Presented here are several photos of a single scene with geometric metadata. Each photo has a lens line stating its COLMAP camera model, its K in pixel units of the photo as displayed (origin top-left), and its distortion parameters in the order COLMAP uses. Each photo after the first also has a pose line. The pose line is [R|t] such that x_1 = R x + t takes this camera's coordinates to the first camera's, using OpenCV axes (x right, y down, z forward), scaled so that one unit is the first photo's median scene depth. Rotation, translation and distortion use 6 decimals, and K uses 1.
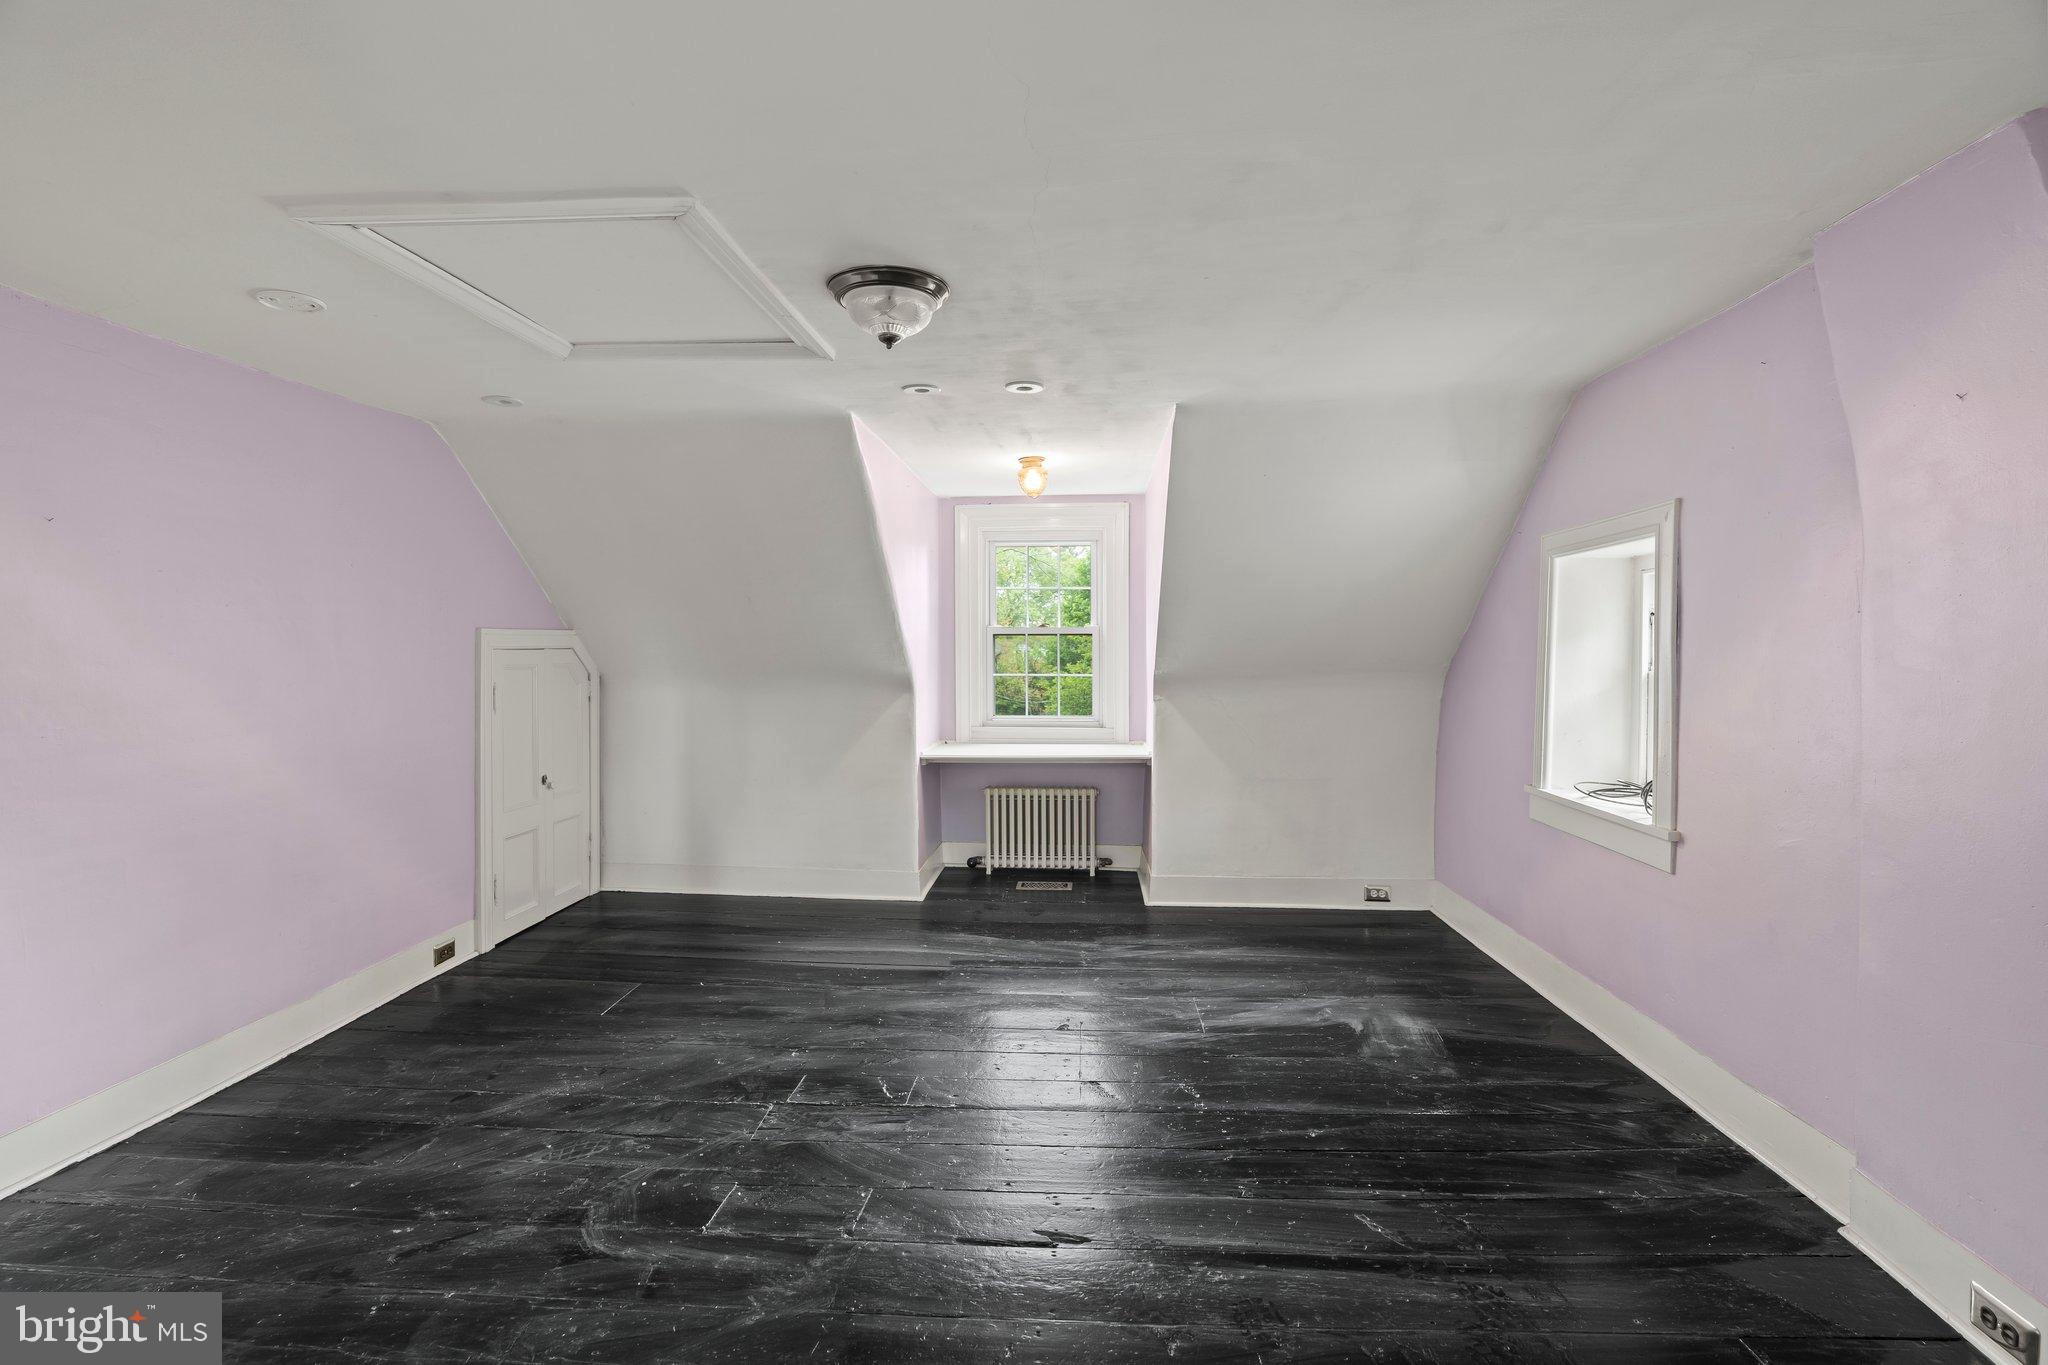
lens RADIAL K [[915.6, 0, 994.4], [0, 915.6, 655.5], [0, 0, 1]] dist [-0.002740, -0.000053]
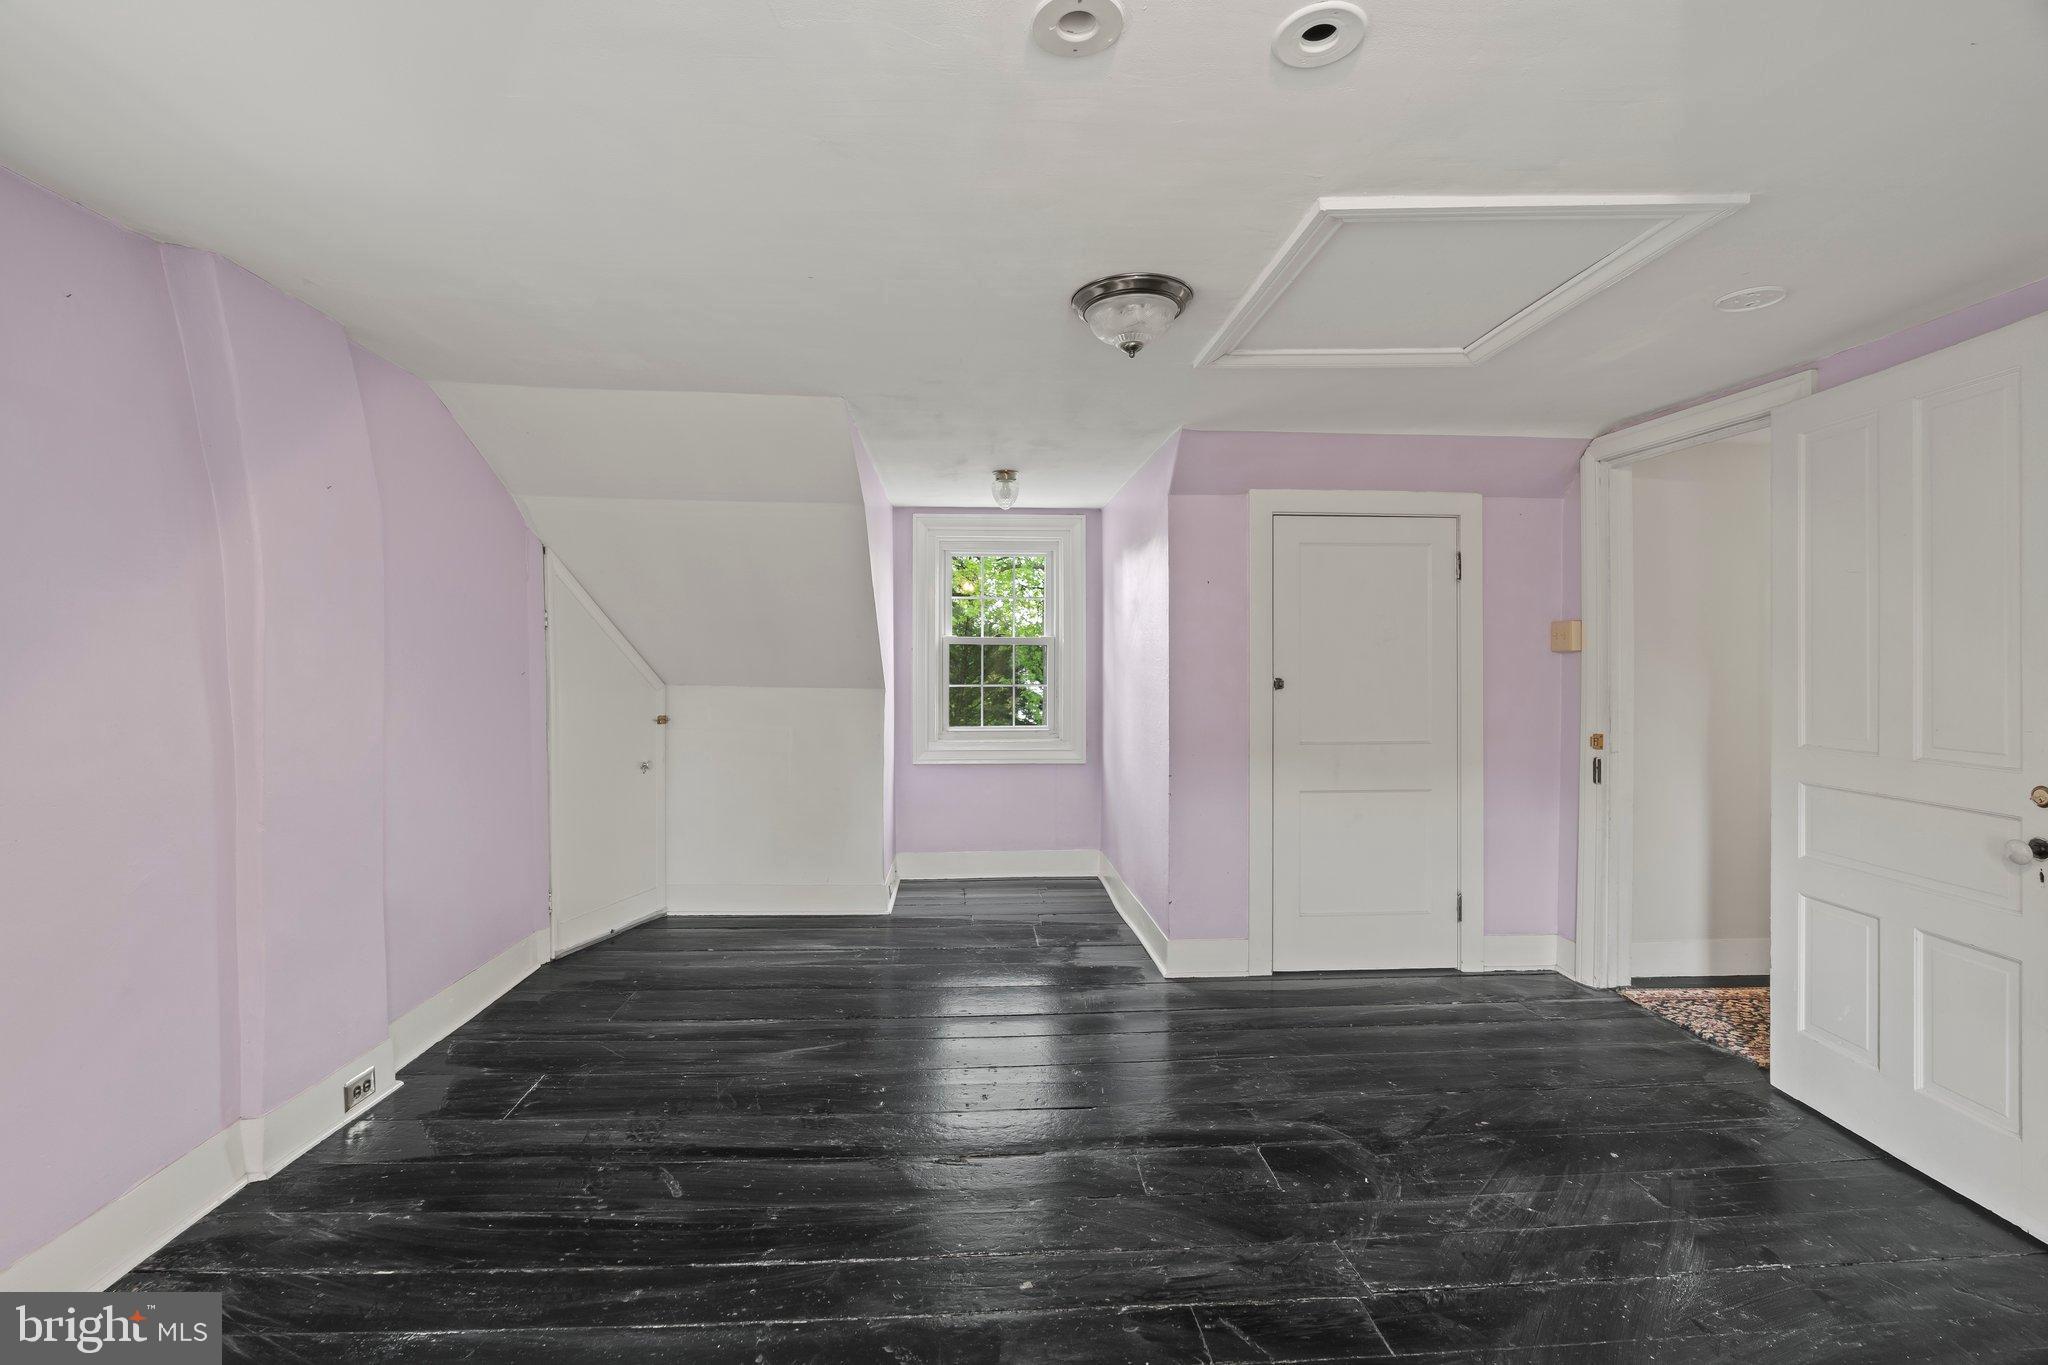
lens RADIAL K [[915.6, 0, 994.4], [0, 915.6, 655.5], [0, 0, 1]] dist [-0.002740, -0.000053]
pose [[-0.987603, 0.000259, -0.156970, 0.194423], [0.001323, 0.999977, -0.006675, -0.003094], [0.156964, -0.006800, -0.987581, 2.014969]]
